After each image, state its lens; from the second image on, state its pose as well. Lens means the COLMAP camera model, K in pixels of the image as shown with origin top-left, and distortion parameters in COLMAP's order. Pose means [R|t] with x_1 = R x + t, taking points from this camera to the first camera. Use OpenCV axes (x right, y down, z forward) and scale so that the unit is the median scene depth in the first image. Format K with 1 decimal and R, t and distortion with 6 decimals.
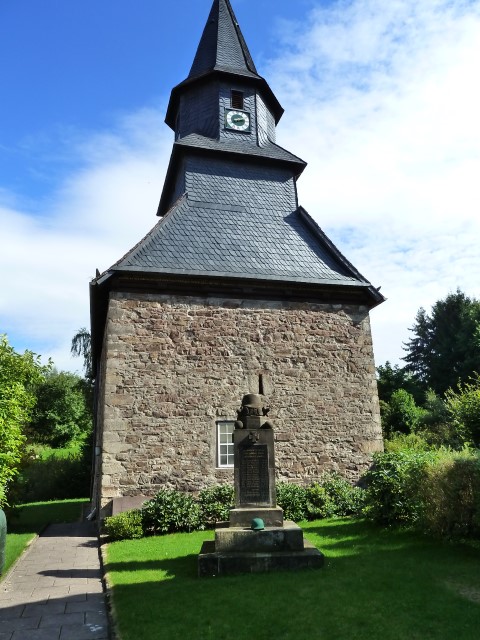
lens RADIAL K [[508.4, 0, 240.0], [0, 508.4, 320.0], [0, 0, 1]] dist [0.001018, 0.000262]
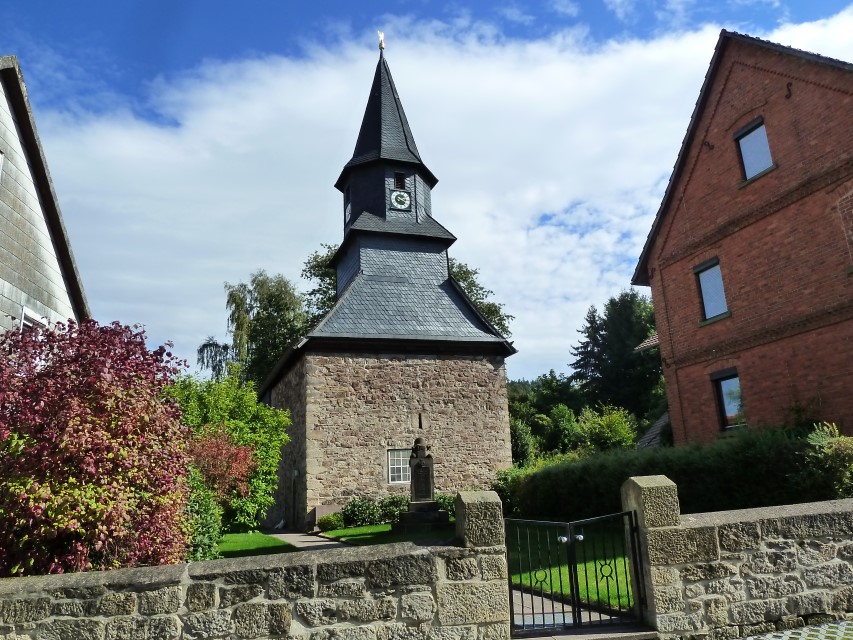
lens RADIAL K [[677.6, 0, 426.5], [0, 677.6, 320.0], [0, 0, 1]] dist [0.001018, 0.000262]
pose [[0.997173, 0.003004, 0.075086, -0.070870], [-0.005278, 0.999533, 0.030109, -0.176562], [-0.074961, -0.030420, 0.996722, -0.699261]]
